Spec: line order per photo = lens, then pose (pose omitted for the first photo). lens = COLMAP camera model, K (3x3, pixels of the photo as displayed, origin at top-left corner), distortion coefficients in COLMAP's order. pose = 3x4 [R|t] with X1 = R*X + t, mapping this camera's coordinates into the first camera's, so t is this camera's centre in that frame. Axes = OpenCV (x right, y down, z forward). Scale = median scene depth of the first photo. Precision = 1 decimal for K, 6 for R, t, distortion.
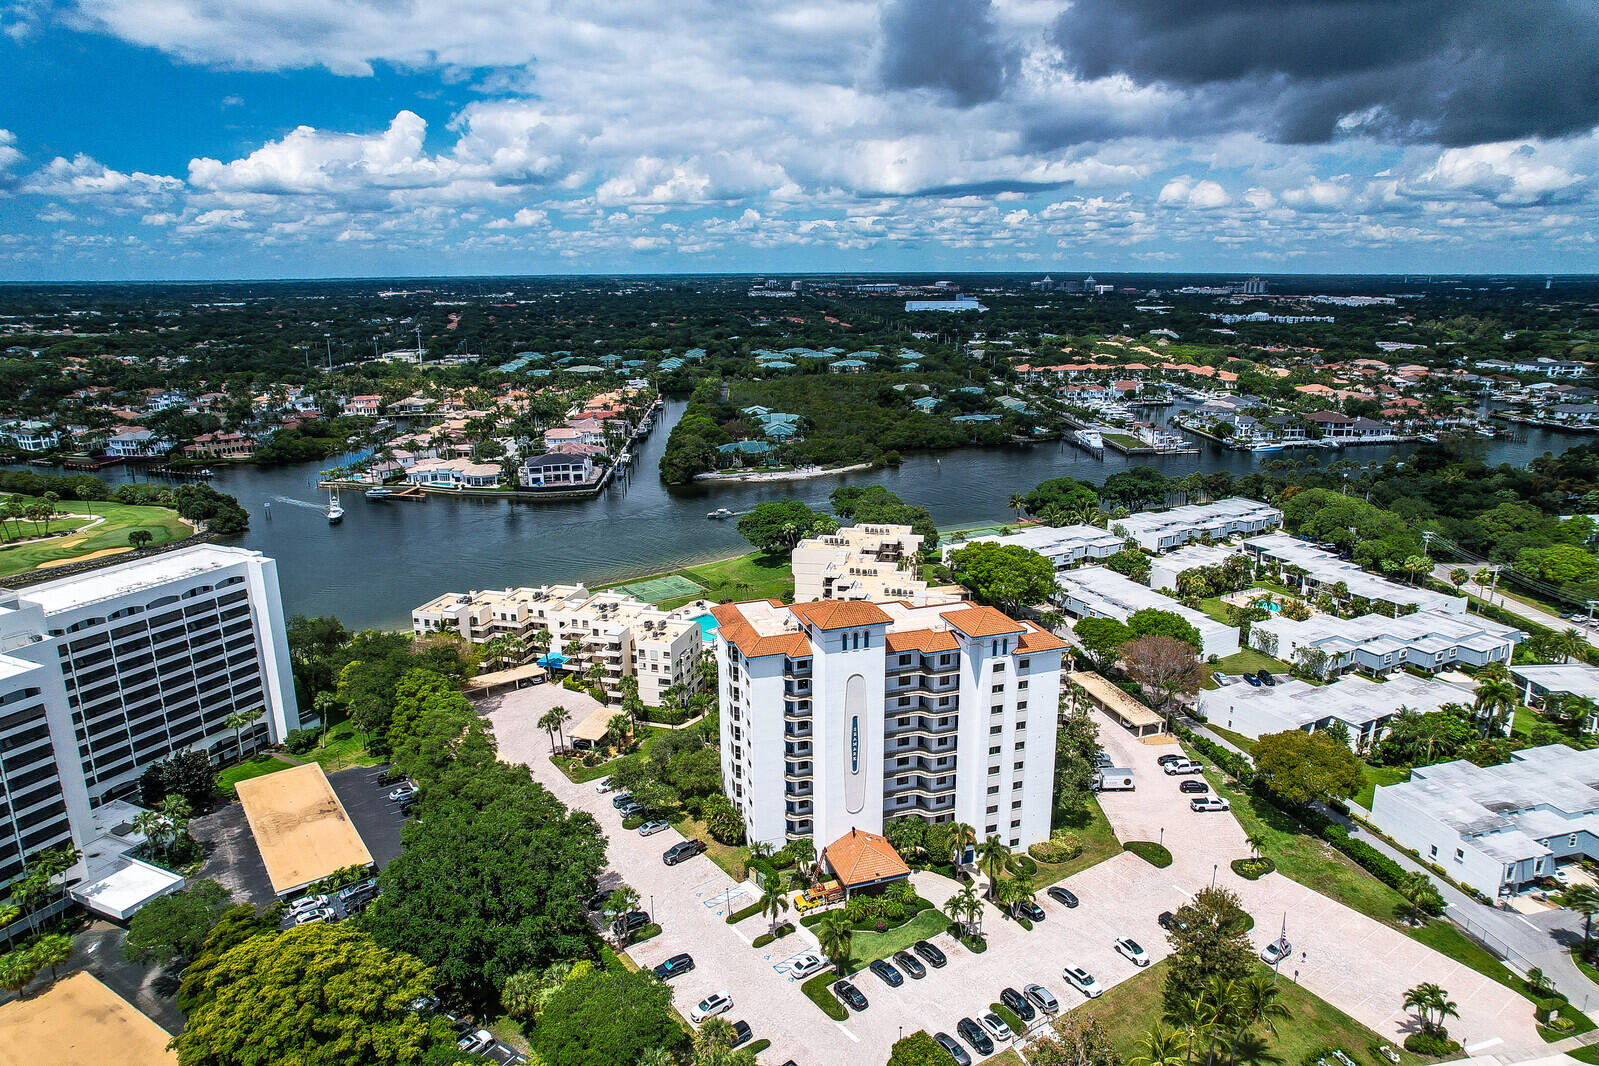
lens RADIAL K [[1019.8, 0, 812.8], [0, 1019.8, 528.2], [0, 0, 1]] dist [-0.076637, 0.067759]
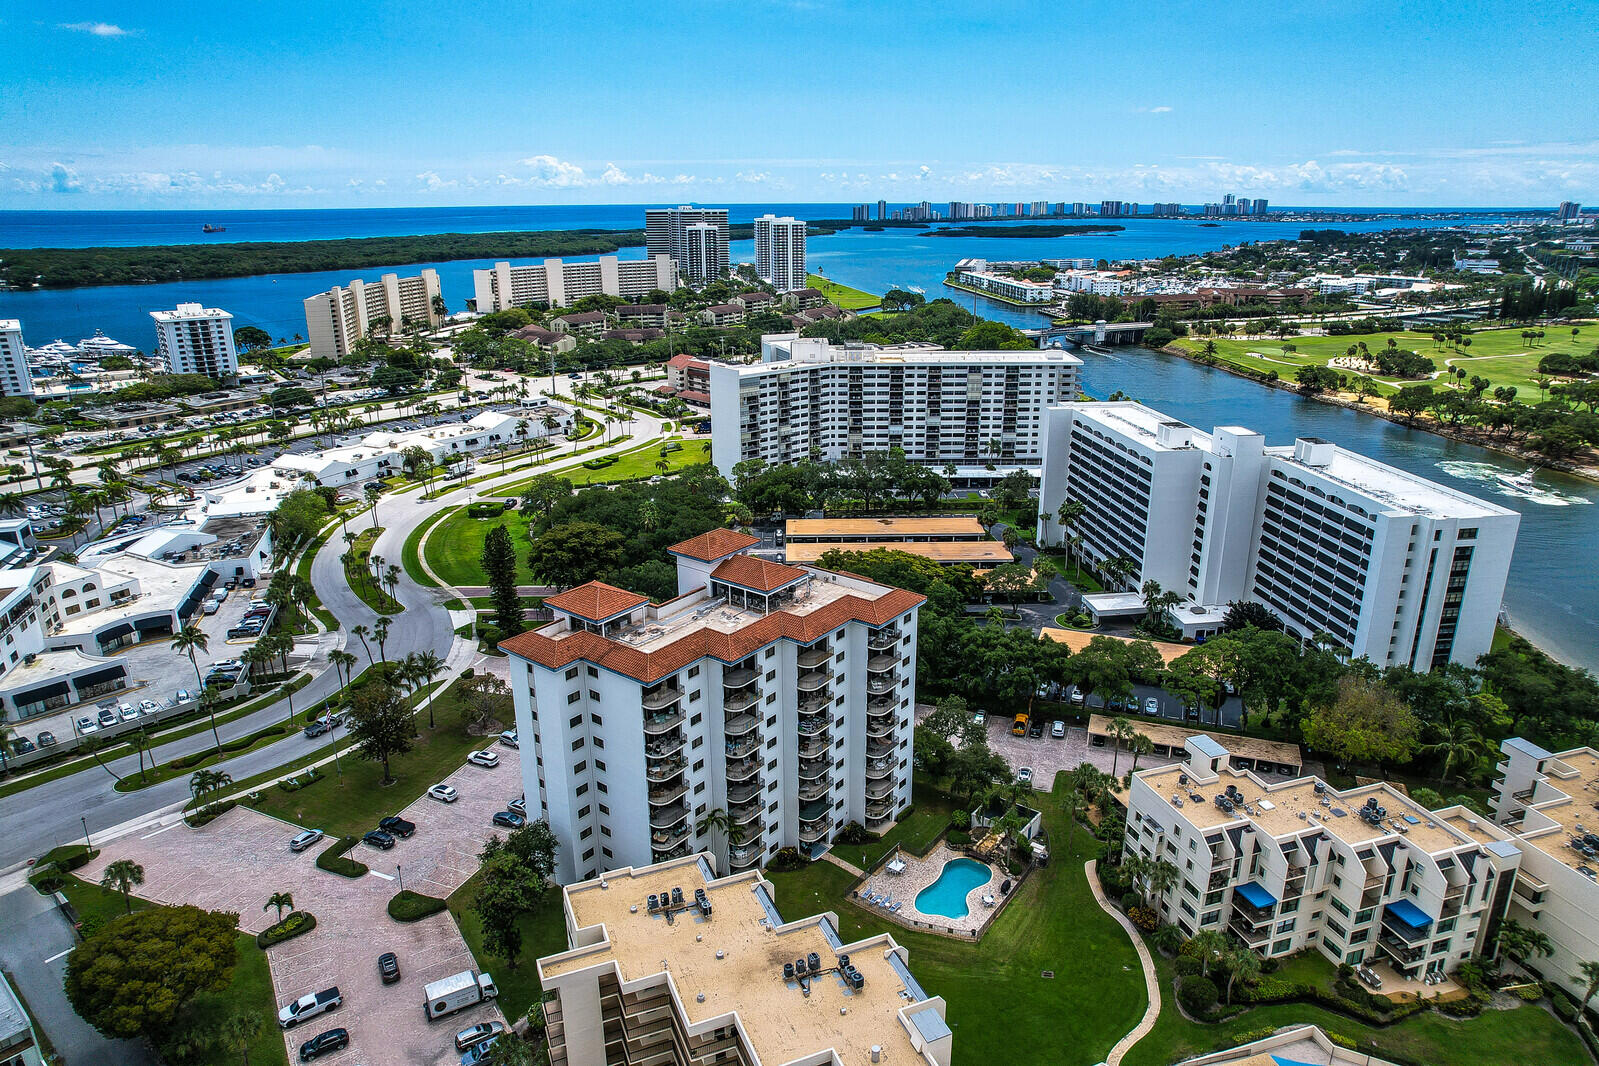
lens RADIAL K [[1019.8, 0, 815.0], [0, 1019.8, 530.7], [0, 0, 1]] dist [-0.076637, 0.067759]
pose [[-0.829860, 0.181342, -0.527682, 0.284049], [-0.132099, 0.854975, 0.501565, -0.261760], [0.542109, 0.485934, -0.685555, 1.027669]]
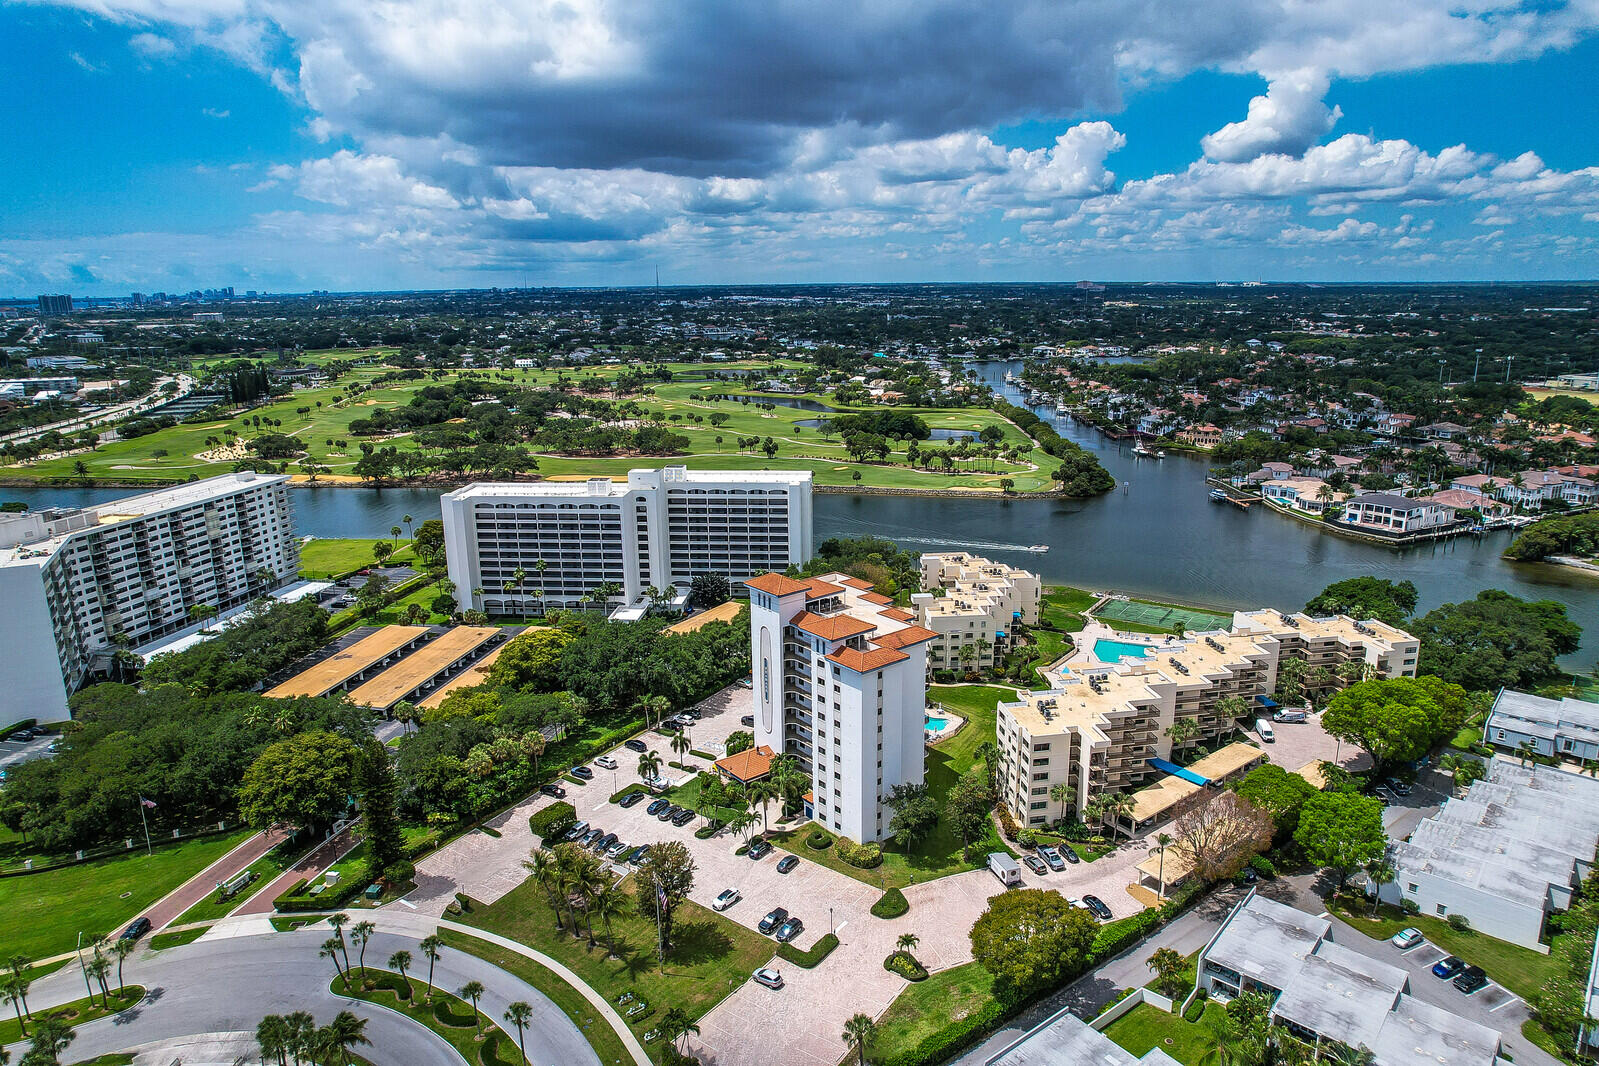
lens RADIAL K [[1019.8, 0, 813.0], [0, 1019.8, 517.0], [0, 0, 1]] dist [-0.076637, 0.067759]
pose [[0.353541, 0.214044, -0.910601, 0.742863], [-0.223811, 0.964550, 0.139831, -0.117299], [0.908250, 0.154366, 0.388914, 0.300375]]
